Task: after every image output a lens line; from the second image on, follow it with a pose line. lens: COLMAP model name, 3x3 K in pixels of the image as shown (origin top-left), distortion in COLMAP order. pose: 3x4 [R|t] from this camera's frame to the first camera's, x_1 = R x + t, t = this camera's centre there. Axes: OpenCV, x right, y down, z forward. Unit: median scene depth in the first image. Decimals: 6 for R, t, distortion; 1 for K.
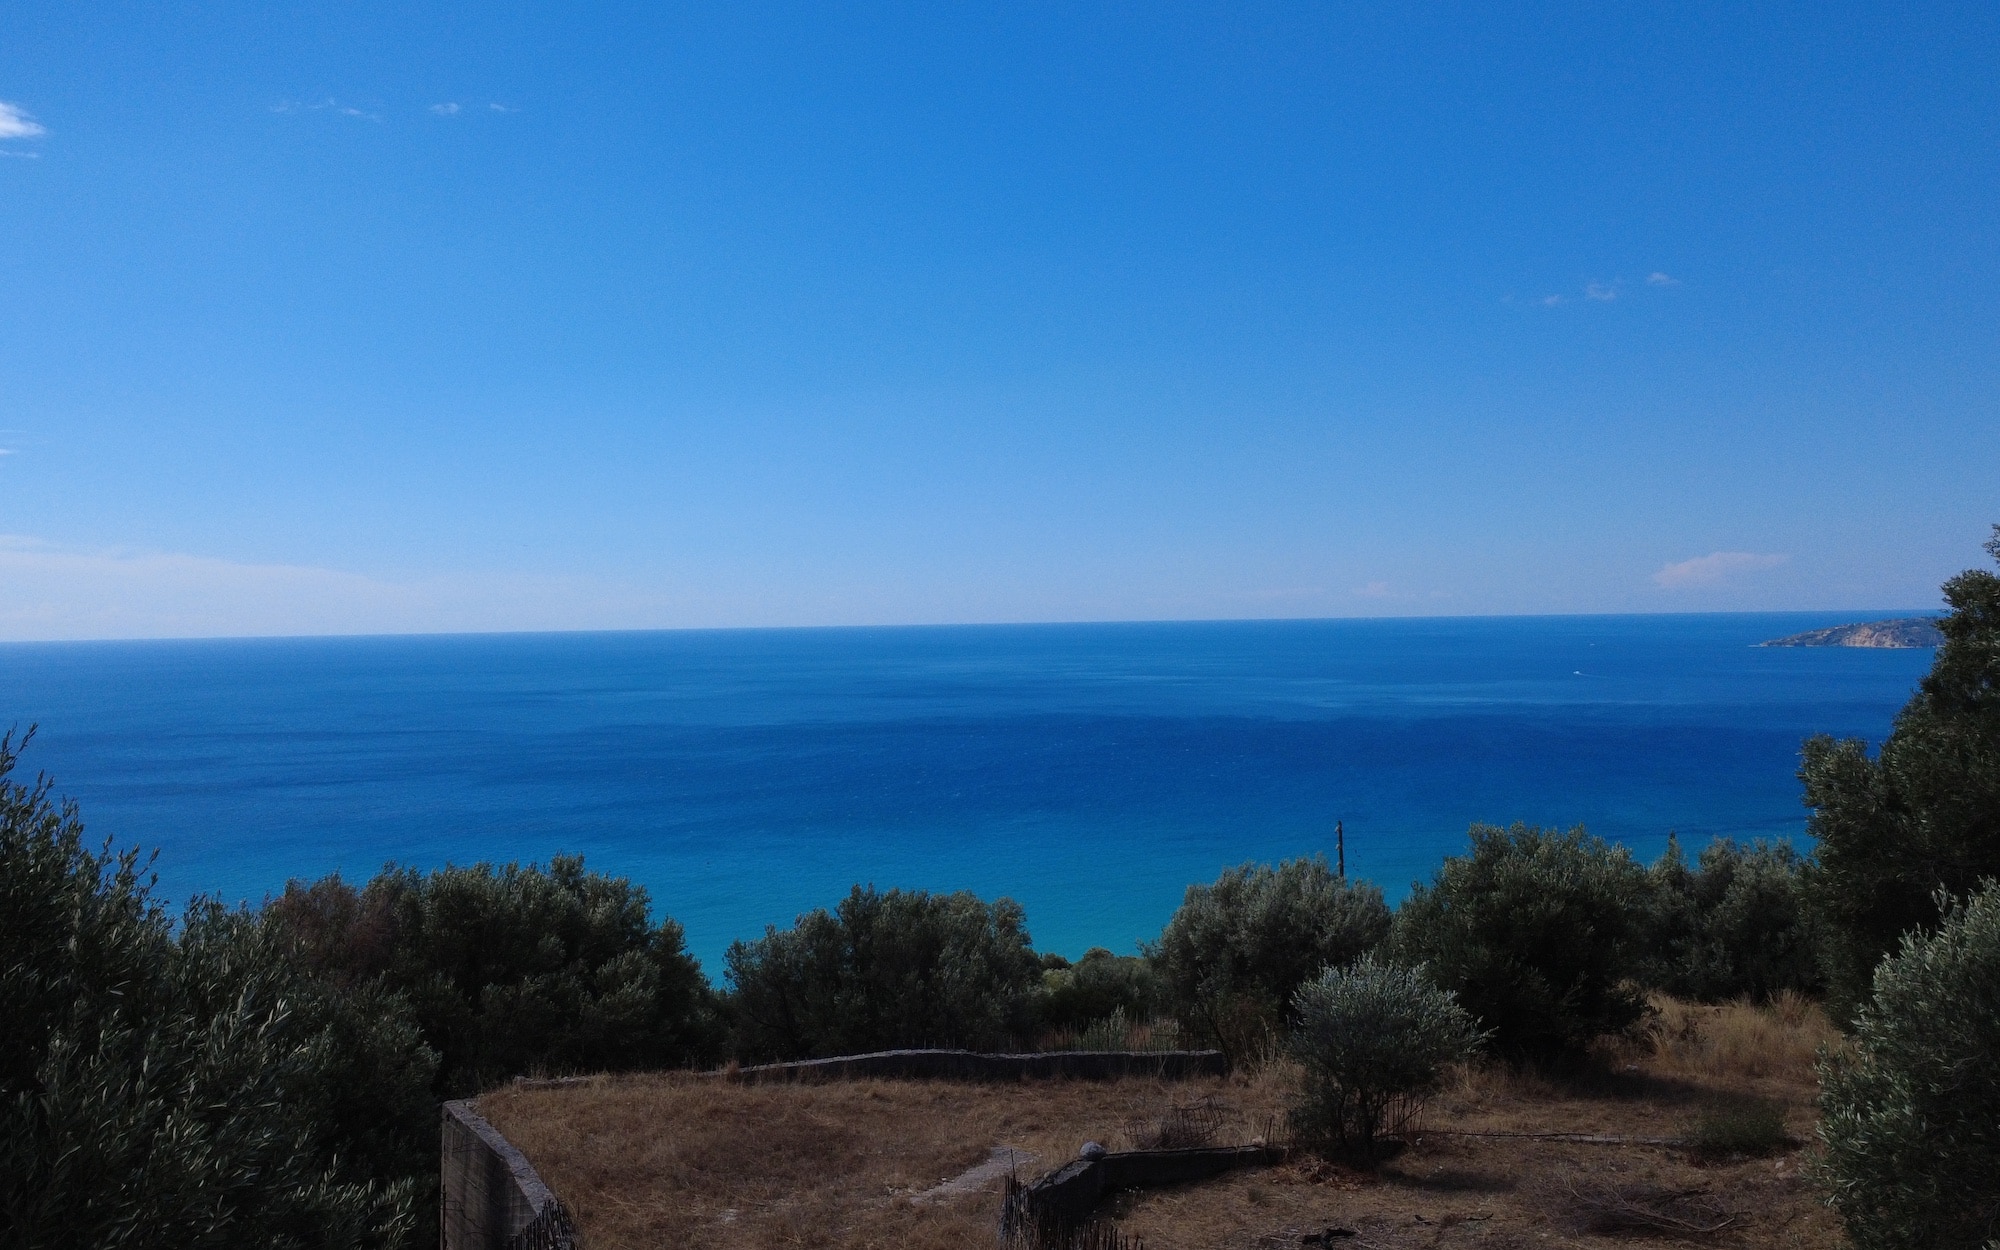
lens RADIAL K [[1537.2, 0, 1012.7], [0, 1537.2, 636.1], [0, 0, 1]] dist [-0.006007, 0.012404]
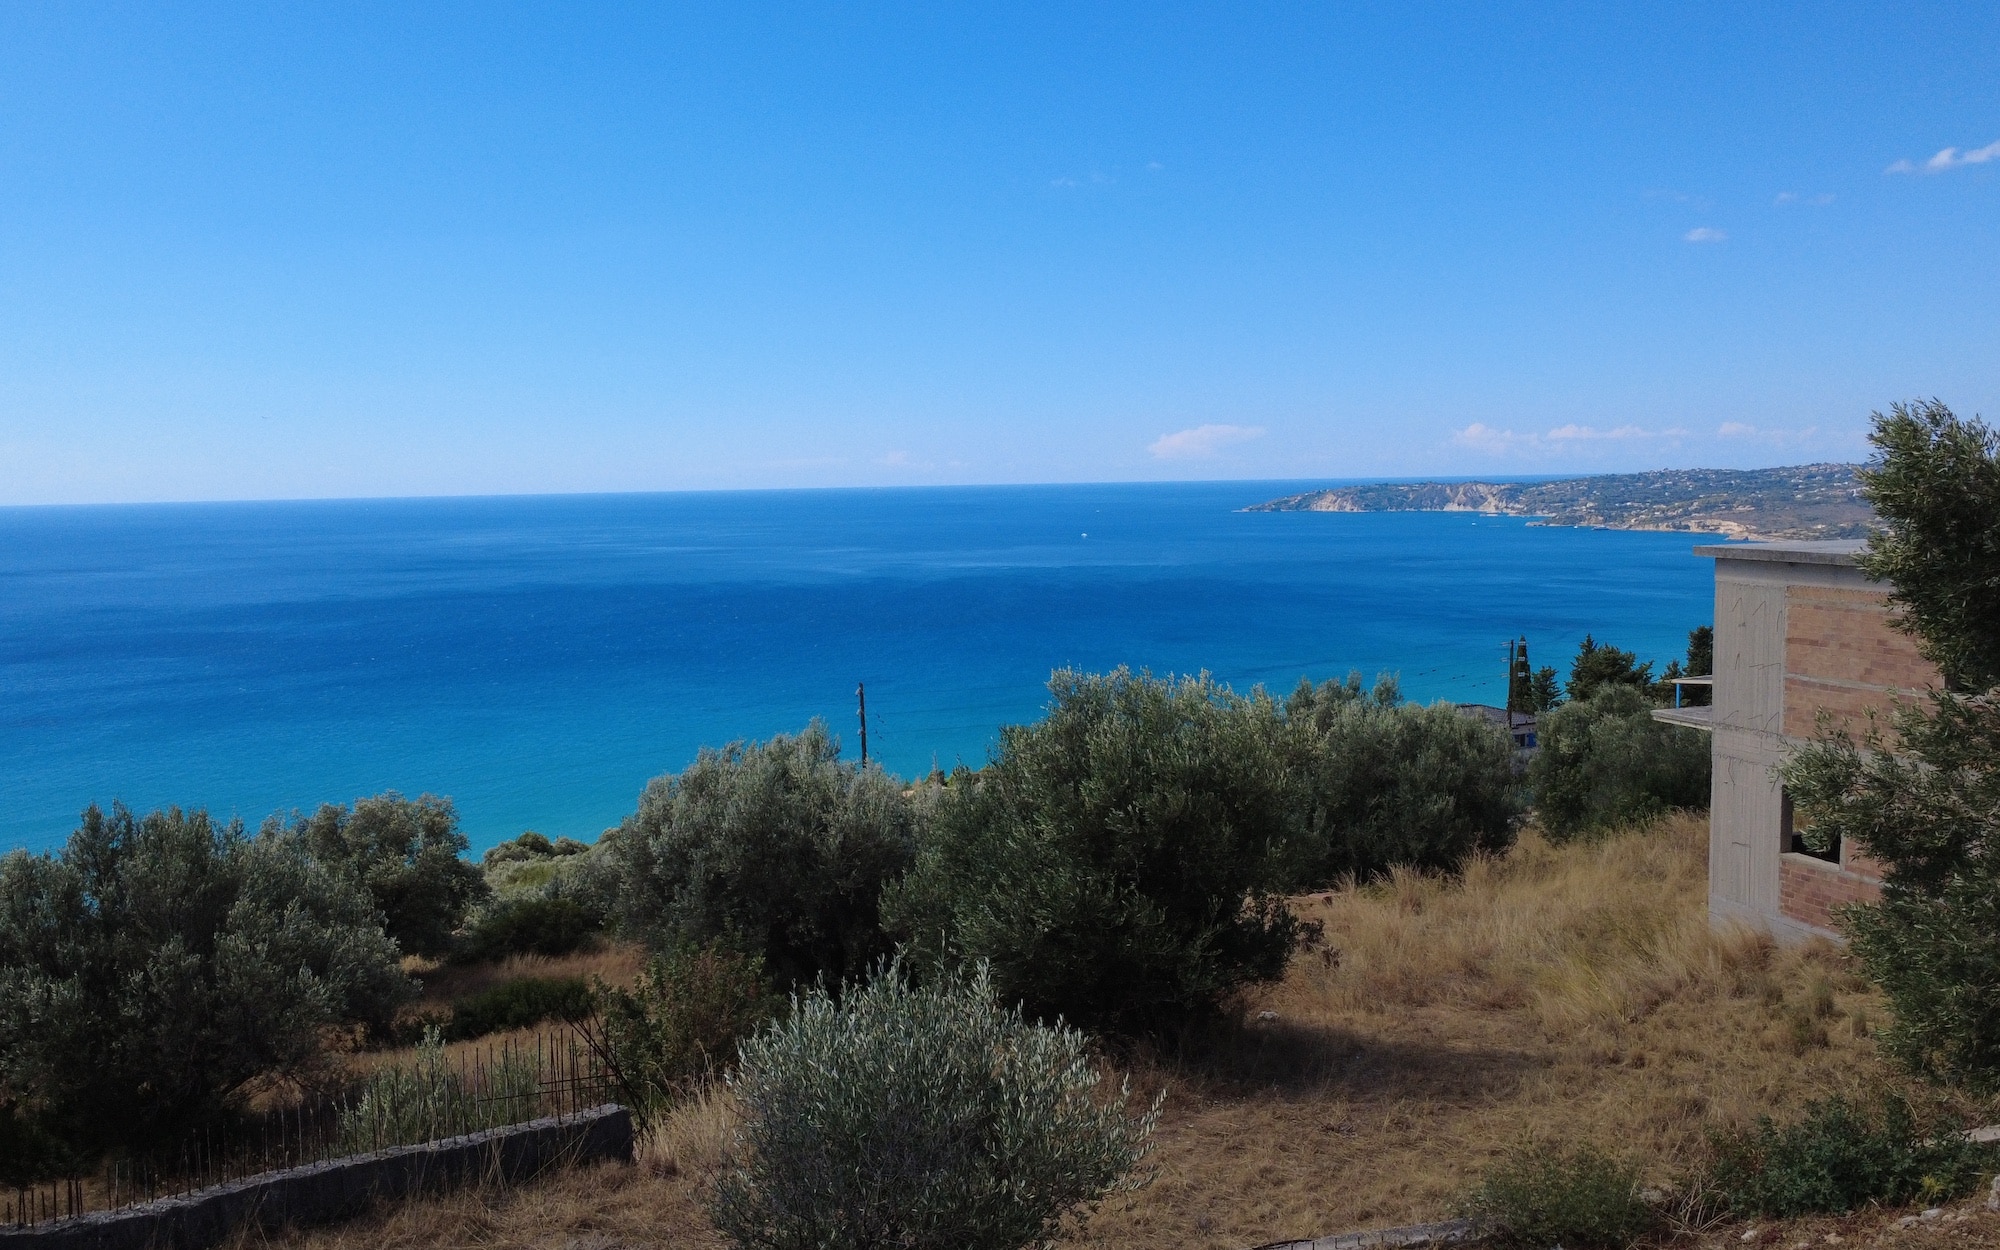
lens RADIAL K [[1537.2, 0, 937.2], [0, 1537.2, 551.9], [0, 0, 1]] dist [-0.006007, 0.012404]
pose [[0.967254, -0.015079, 0.253360, 0.099516], [0.007410, 0.999486, 0.031198, 0.055484], [-0.253701, -0.028299, 0.966869, 0.421431]]
